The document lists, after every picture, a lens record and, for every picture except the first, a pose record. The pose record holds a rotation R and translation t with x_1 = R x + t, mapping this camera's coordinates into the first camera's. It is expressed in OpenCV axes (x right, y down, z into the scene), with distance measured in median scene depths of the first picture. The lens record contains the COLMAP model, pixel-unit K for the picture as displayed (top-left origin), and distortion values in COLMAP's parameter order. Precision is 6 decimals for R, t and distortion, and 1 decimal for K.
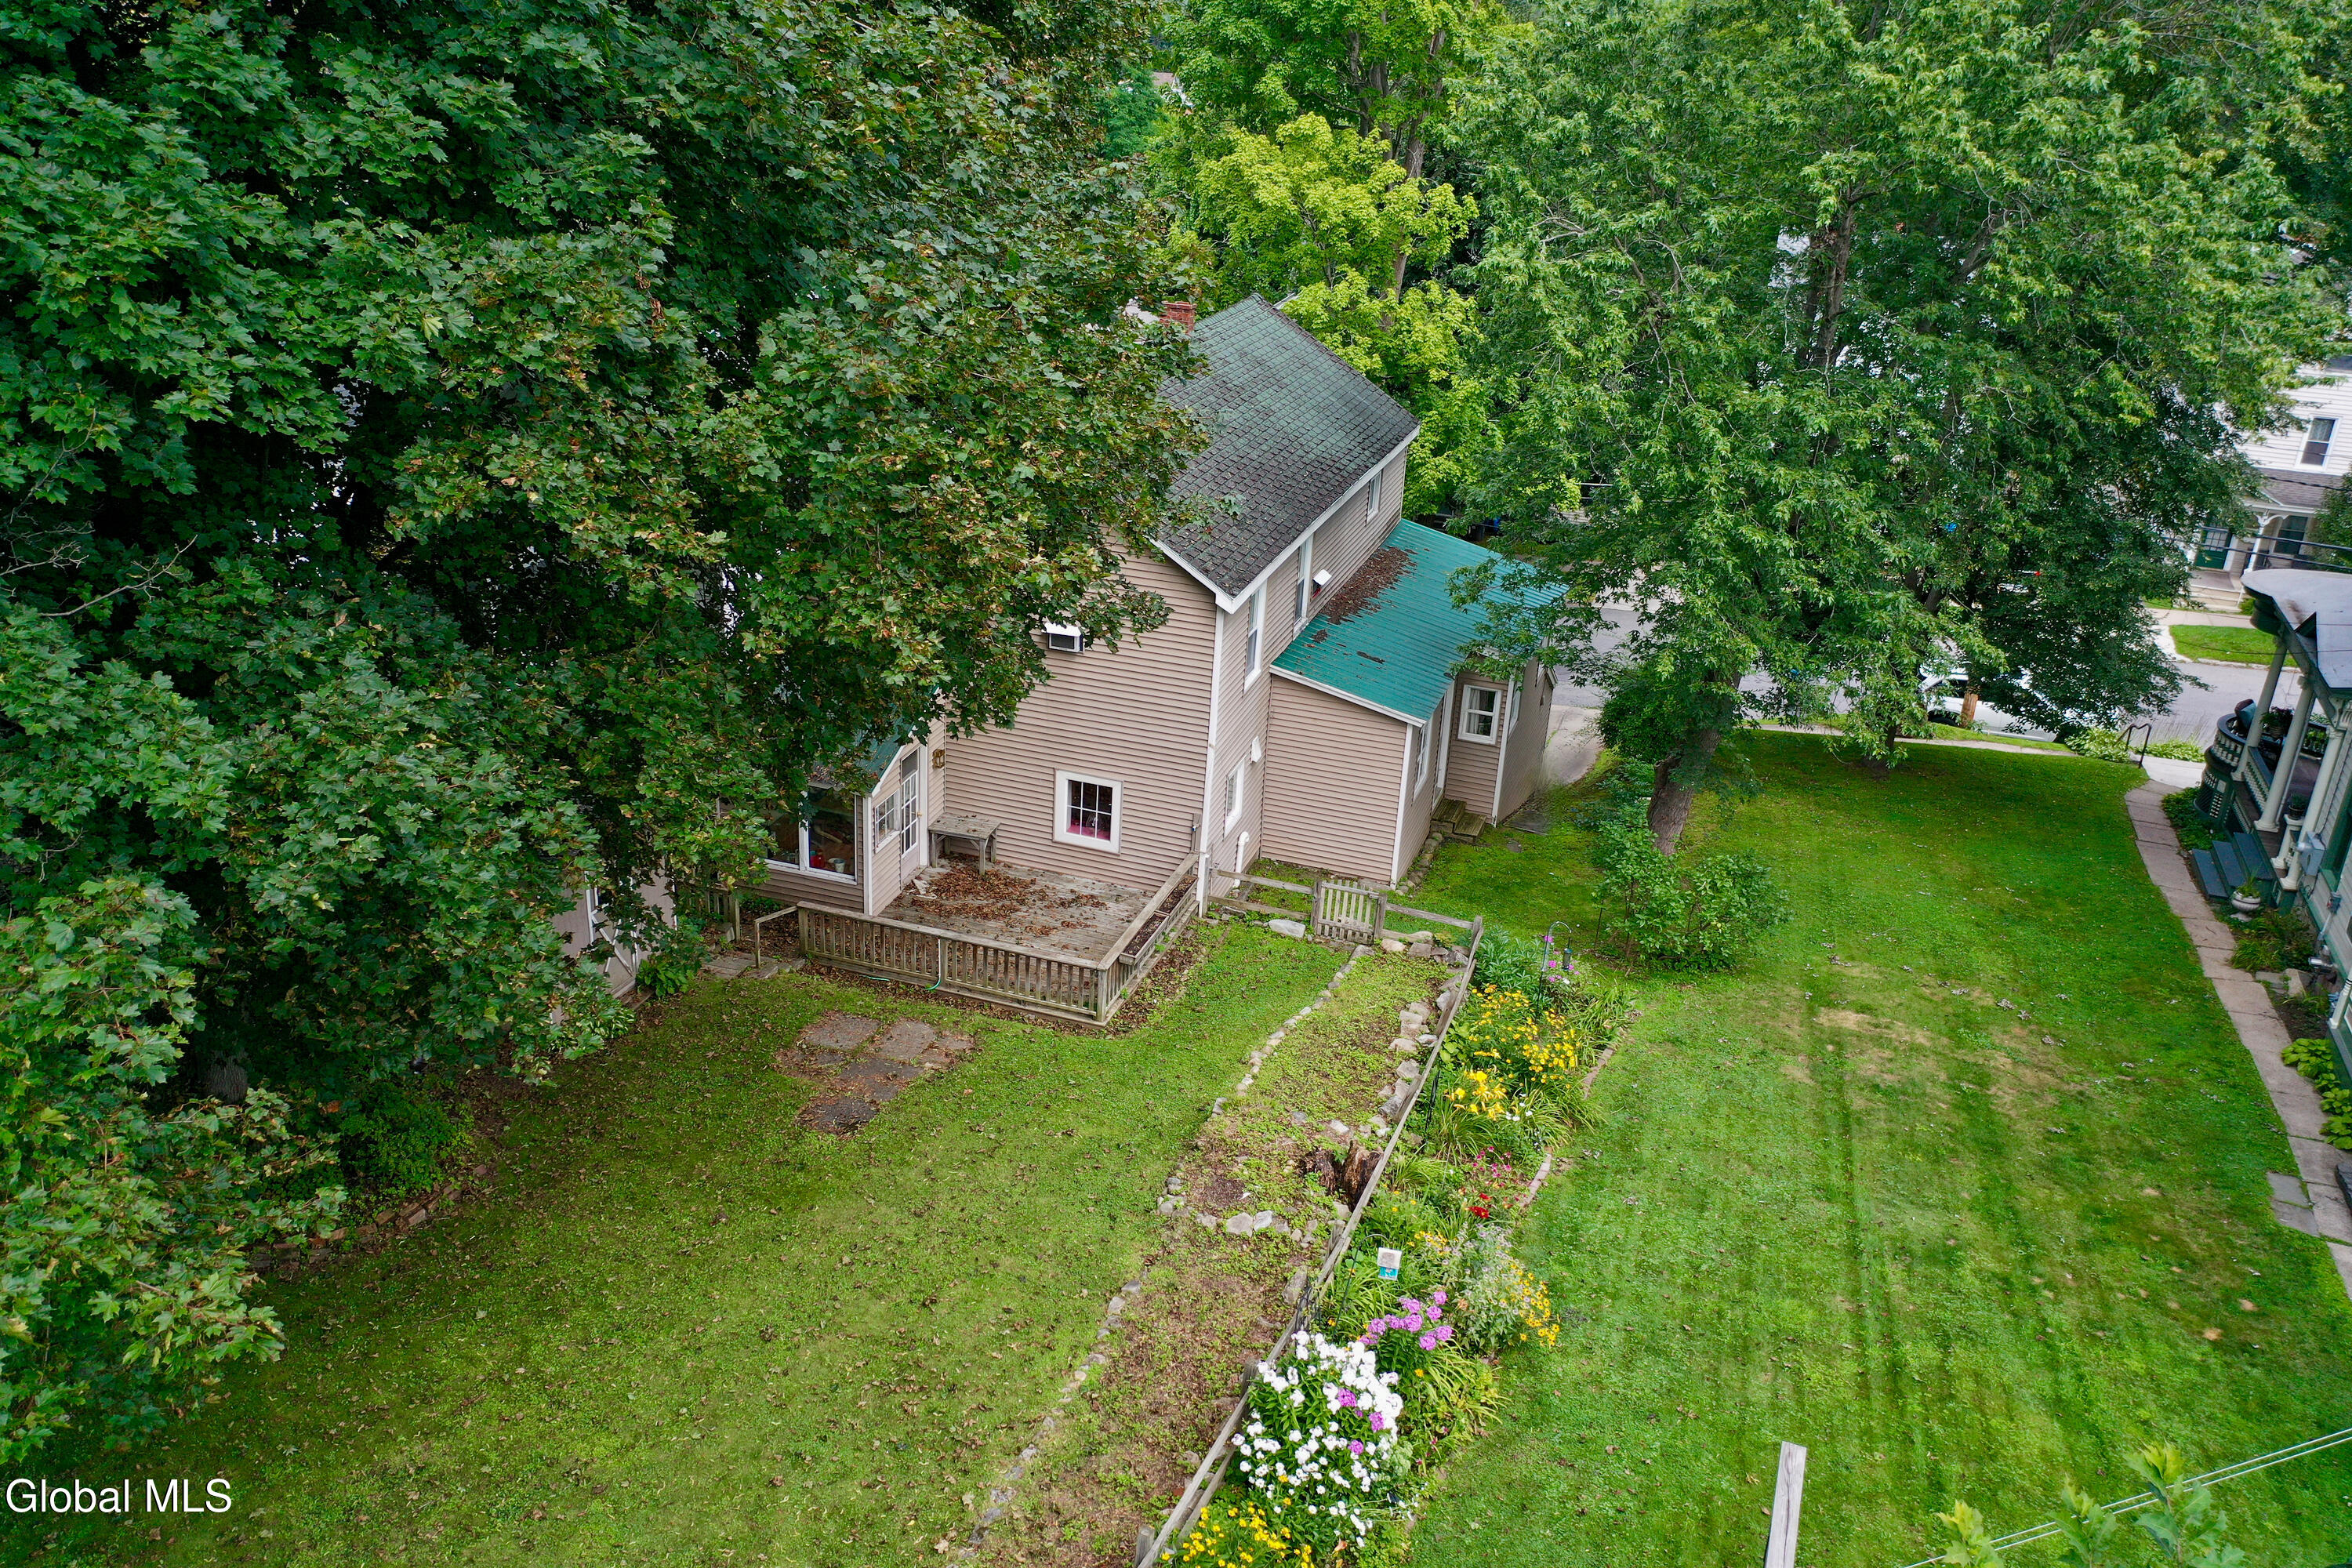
lens RADIAL K [[1862.1, 0, 1176.0], [0, 1862.1, 784.0], [0, 0, 1]] dist [0.021444, -0.004437]
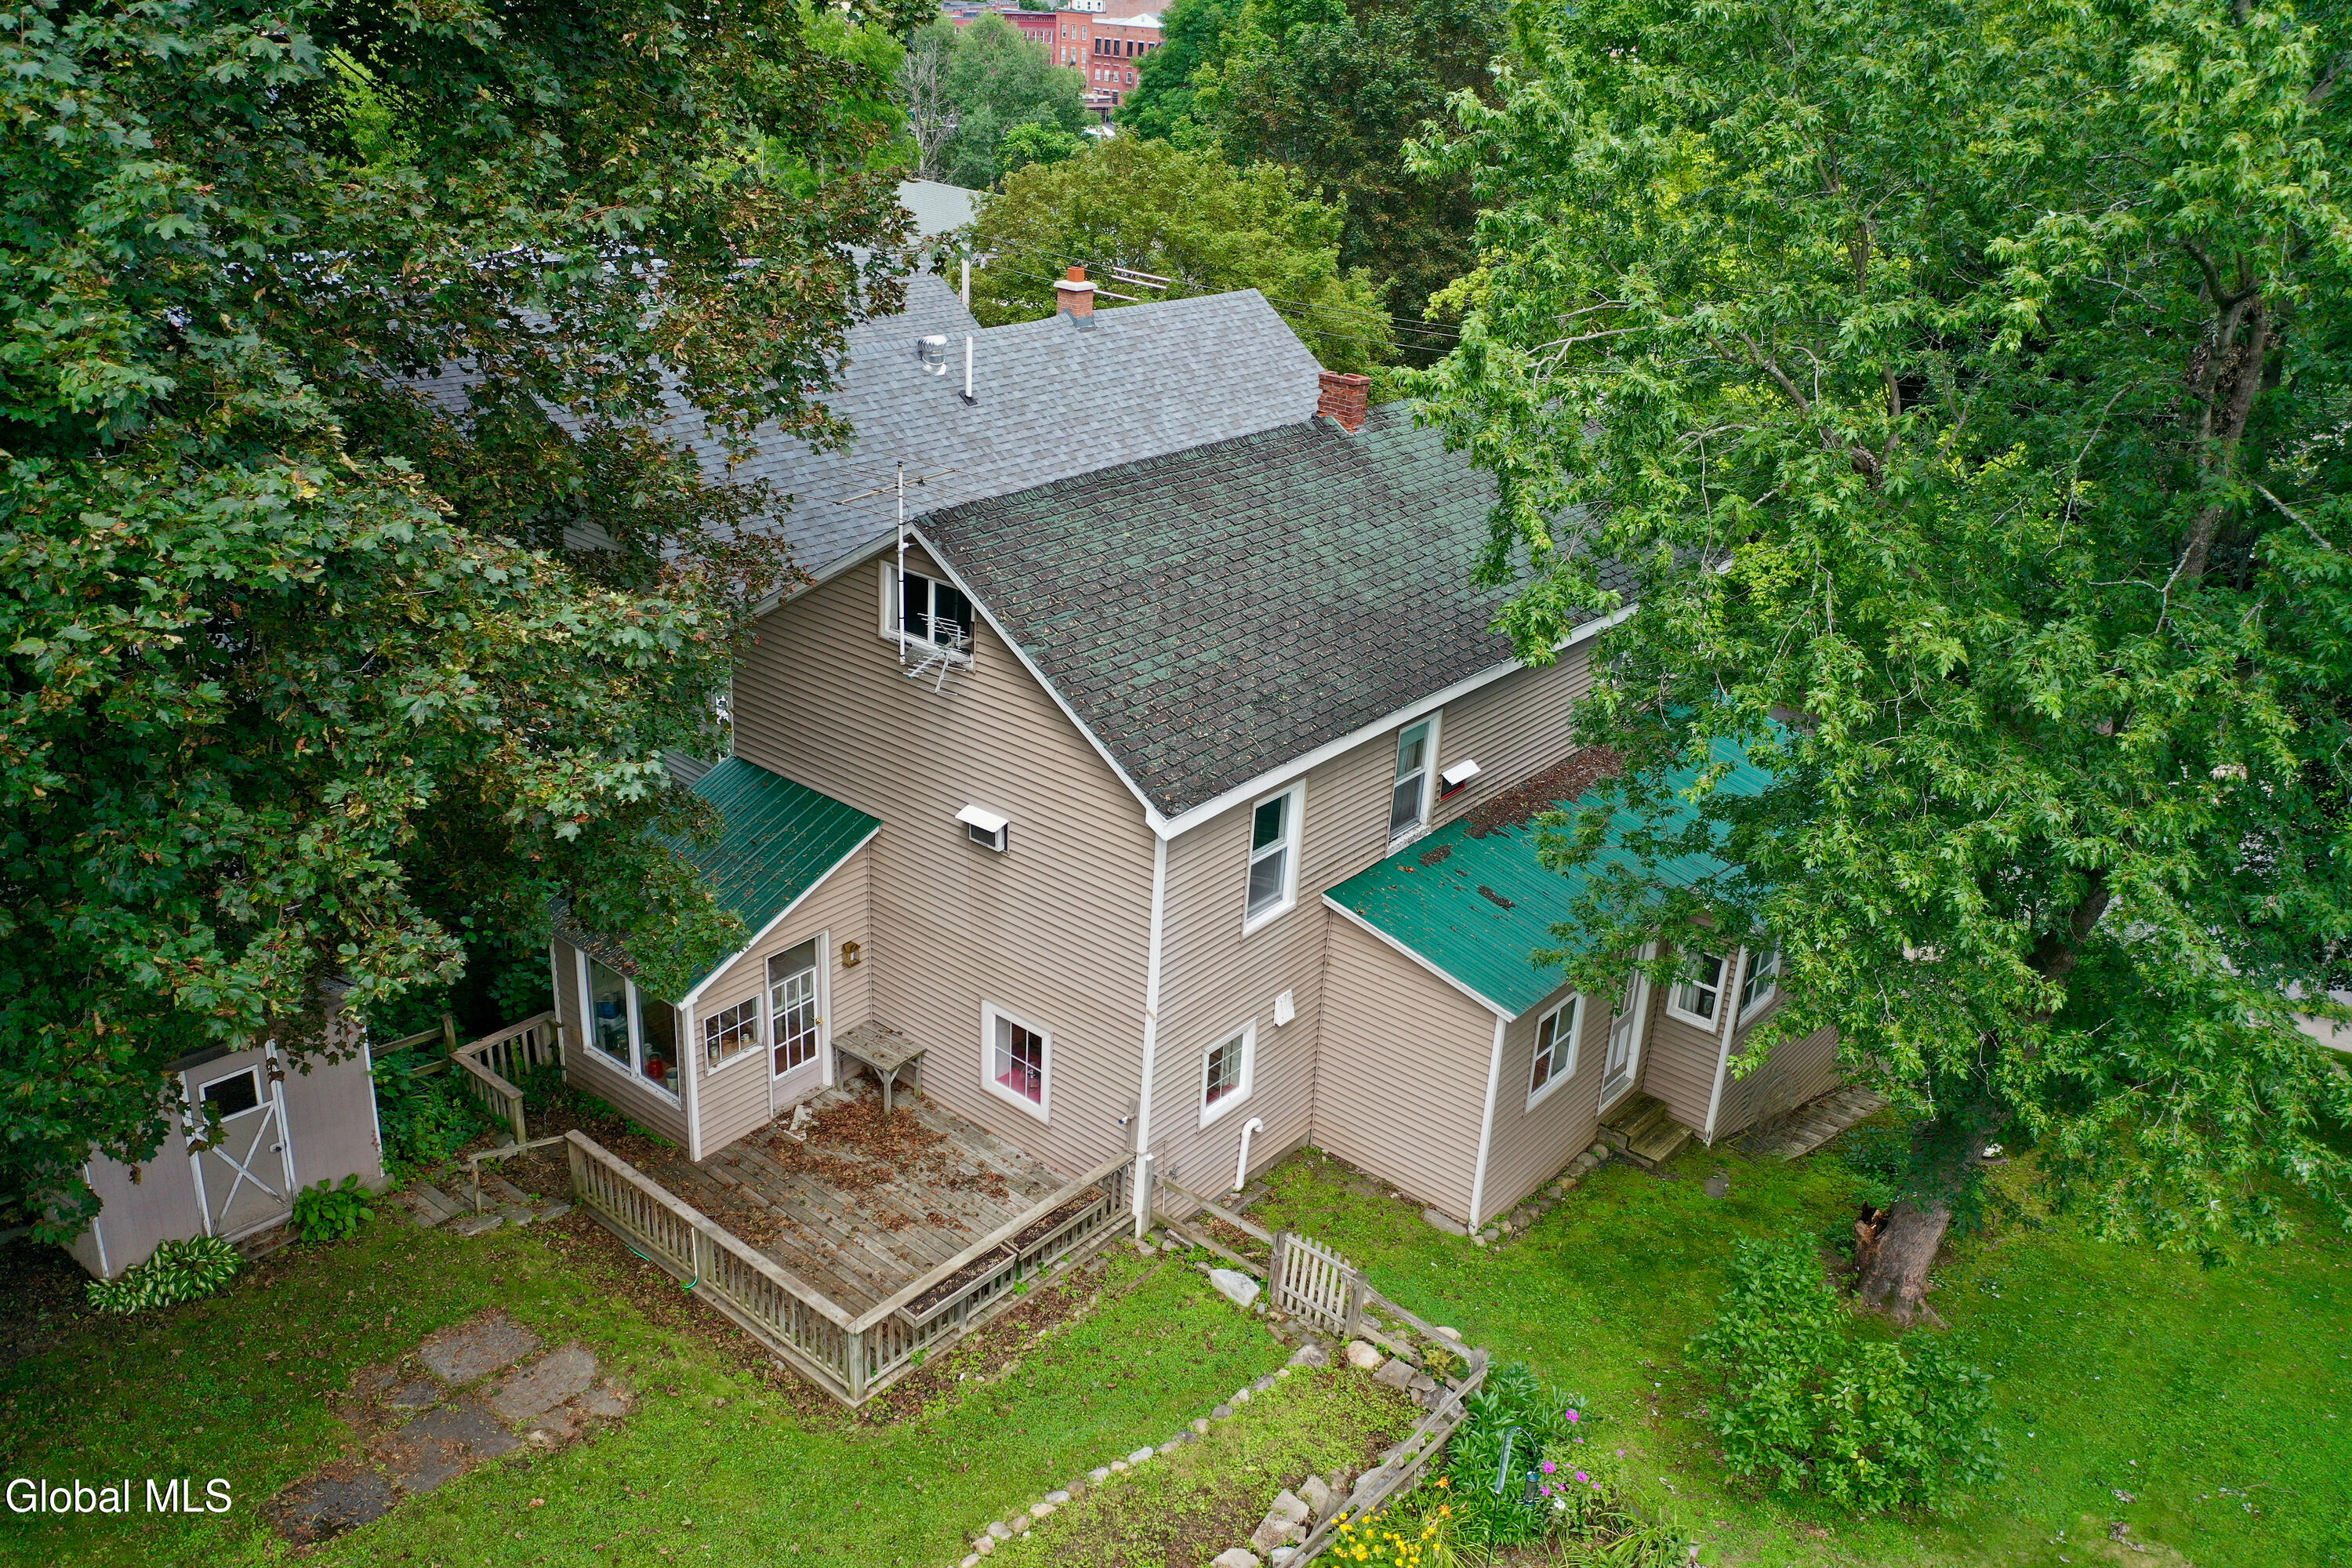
lens RADIAL K [[1862.1, 0, 1176.0], [0, 1862.1, 784.0], [0, 0, 1]] dist [0.021444, -0.004437]
pose [[0.932440, 0.142362, -0.332097, 0.259191], [-0.144143, 0.989367, 0.019405, -0.125776], [0.331329, 0.029776, 0.943045, 0.349801]]
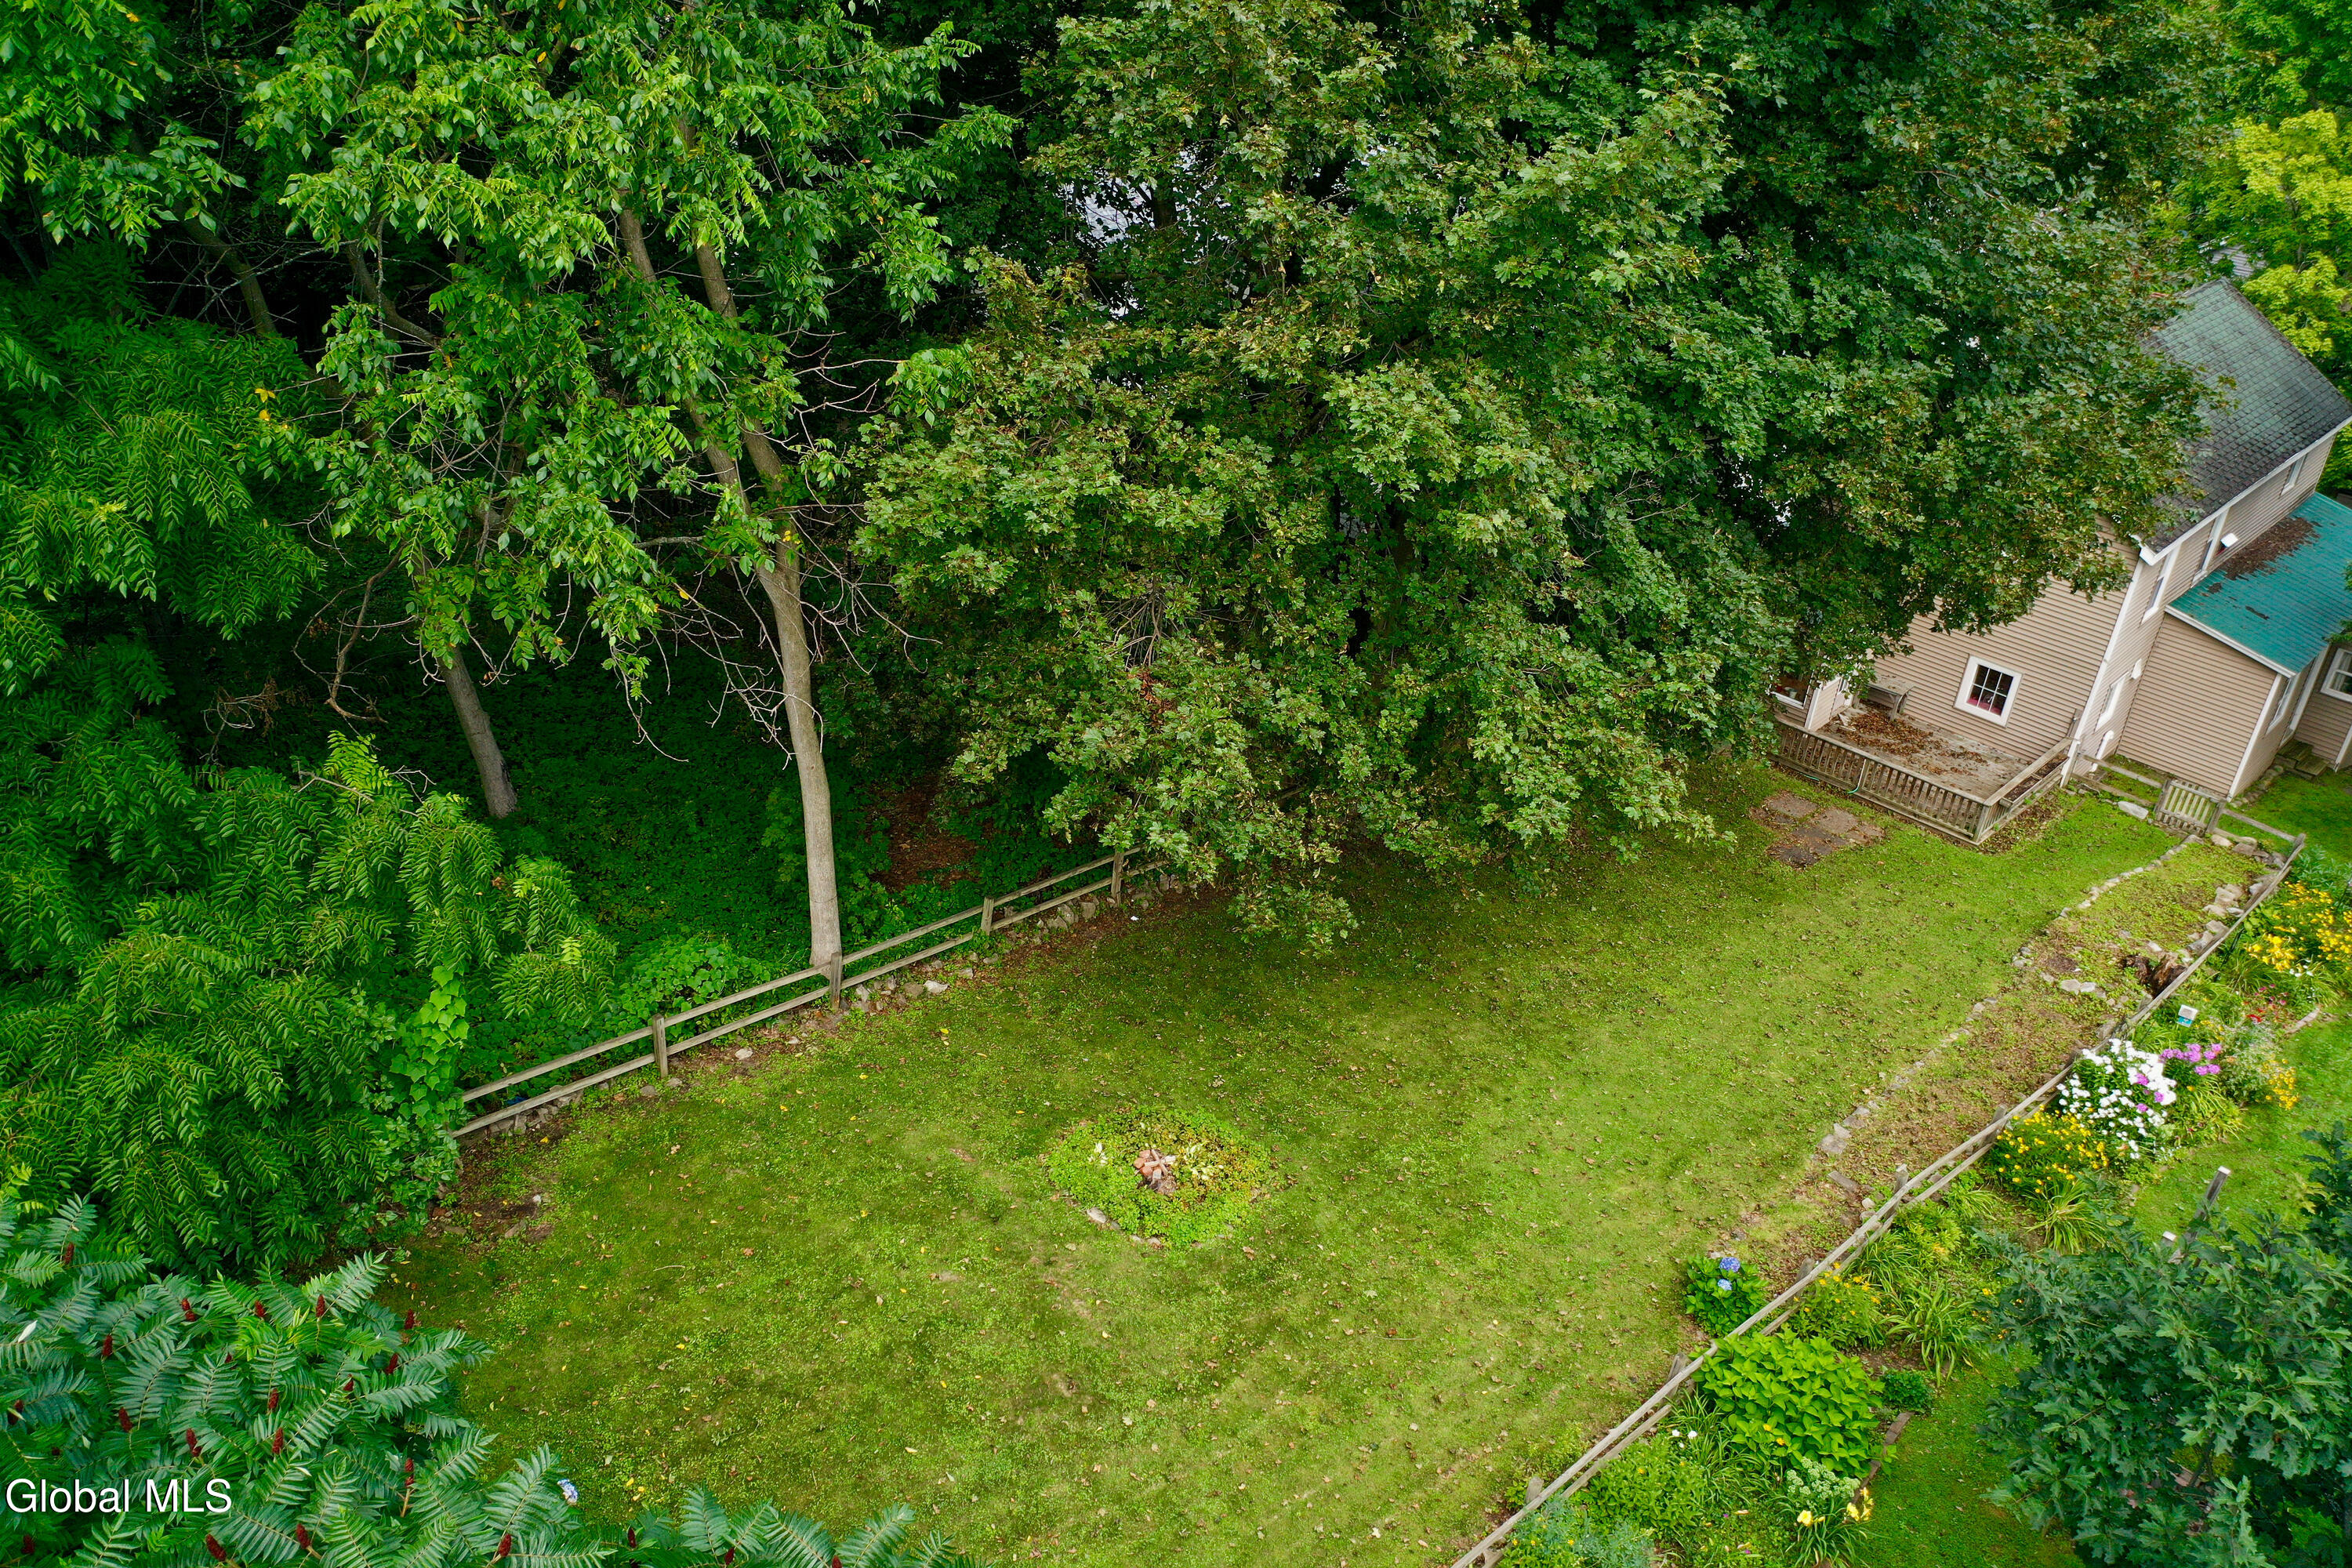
lens RADIAL K [[1862.1, 0, 1176.0], [0, 1862.1, 784.0], [0, 0, 1]] dist [0.021444, -0.004437]
pose [[0.906374, 0.219397, -0.361042, -0.082419], [-0.182191, 0.974019, 0.134508, 0.006162], [0.381173, -0.056136, 0.922798, -0.485897]]
